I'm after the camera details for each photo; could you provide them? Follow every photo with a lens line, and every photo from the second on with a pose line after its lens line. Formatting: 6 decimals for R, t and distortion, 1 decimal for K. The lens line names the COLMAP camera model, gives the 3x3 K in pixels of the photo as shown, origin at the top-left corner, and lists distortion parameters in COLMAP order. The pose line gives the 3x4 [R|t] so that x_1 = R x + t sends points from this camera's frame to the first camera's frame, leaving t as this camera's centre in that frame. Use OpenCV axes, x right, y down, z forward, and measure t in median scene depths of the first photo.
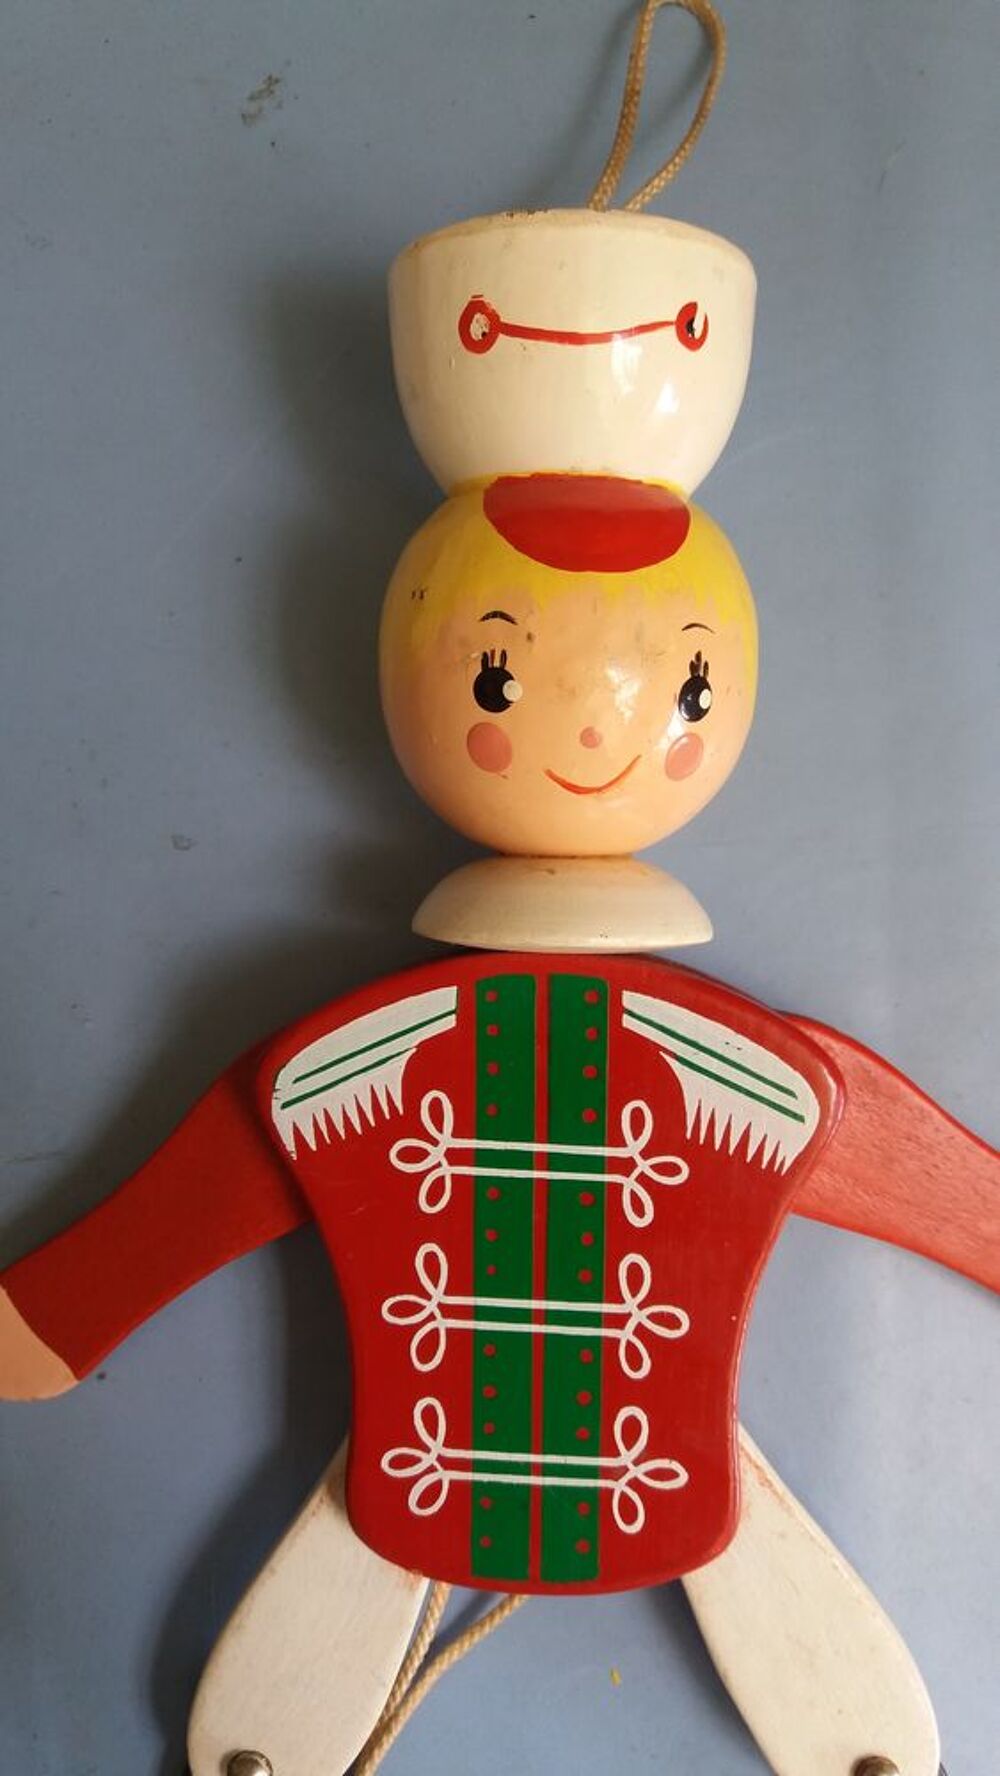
lens RADIAL K [[1391.5, 0, 500.0], [0, 1391.5, 888.0], [0, 0, 1]] dist [0.177169, -0.506421]
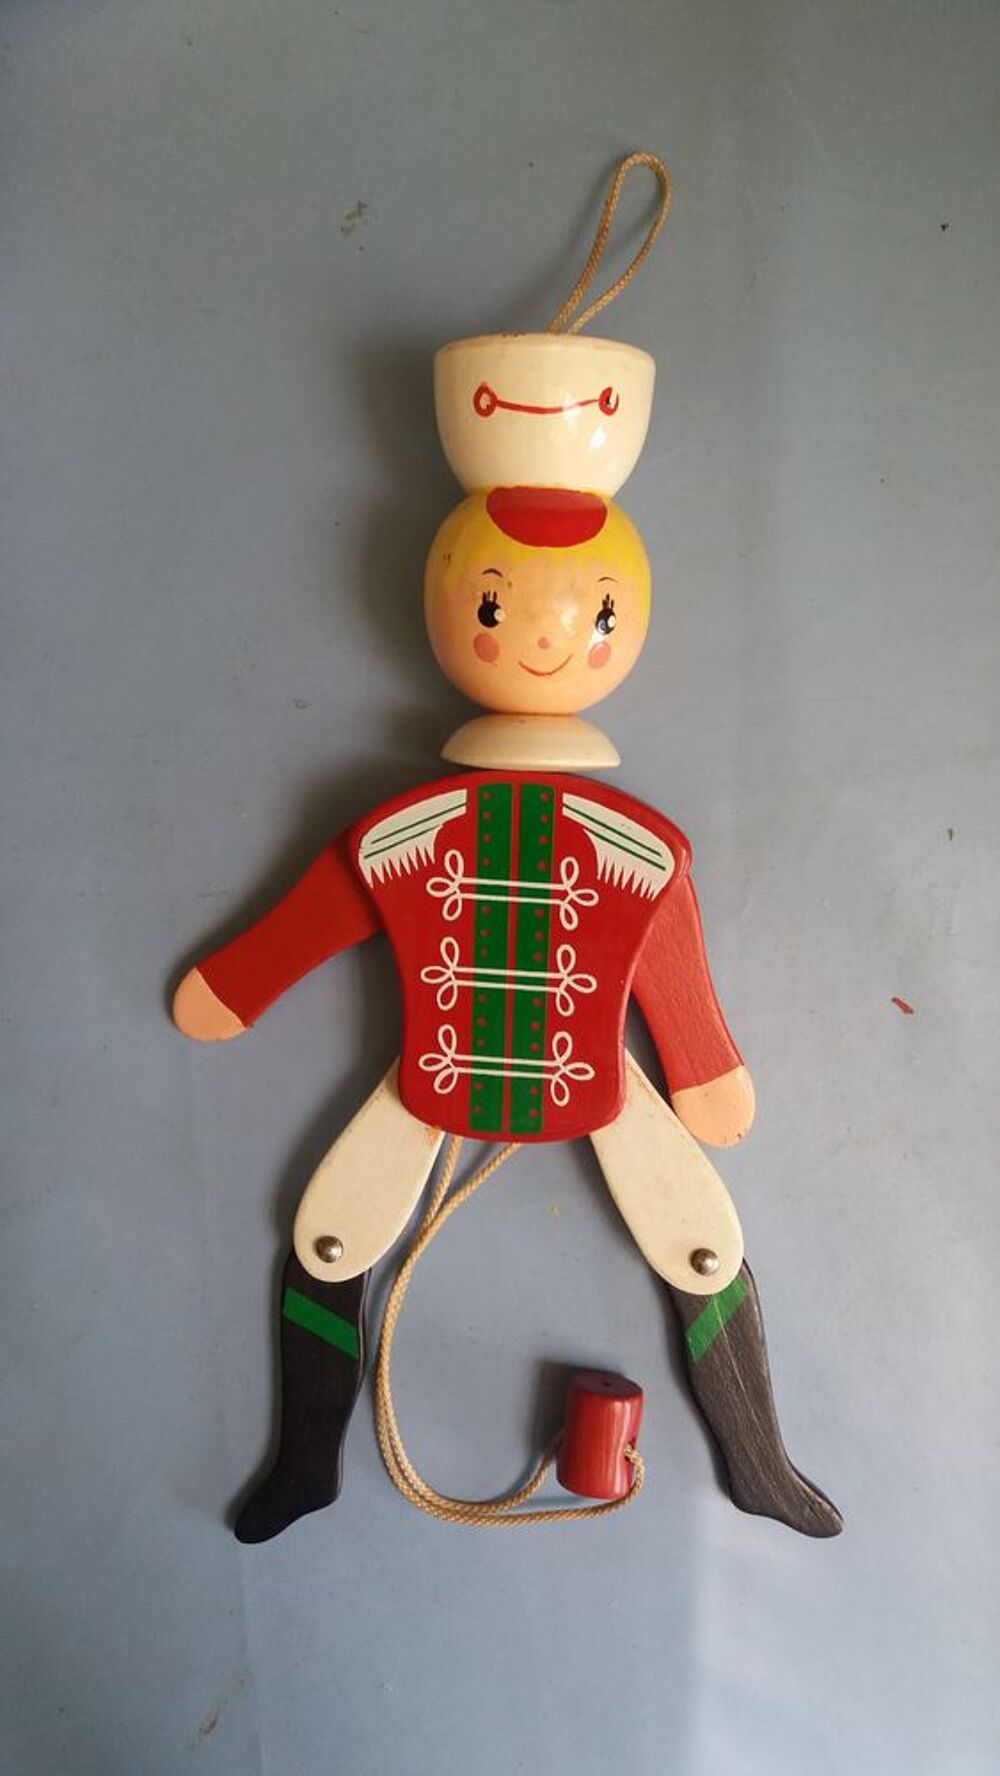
lens RADIAL K [[1391.5, 0, 500.0], [0, 1391.5, 888.0], [0, 0, 1]] dist [0.177169, -0.506421]
pose [[0.999131, 0.022573, -0.035052, 0.072623], [-0.020147, 0.997476, 0.068081, 0.074236], [0.036500, -0.067315, 0.997064, -0.713999]]
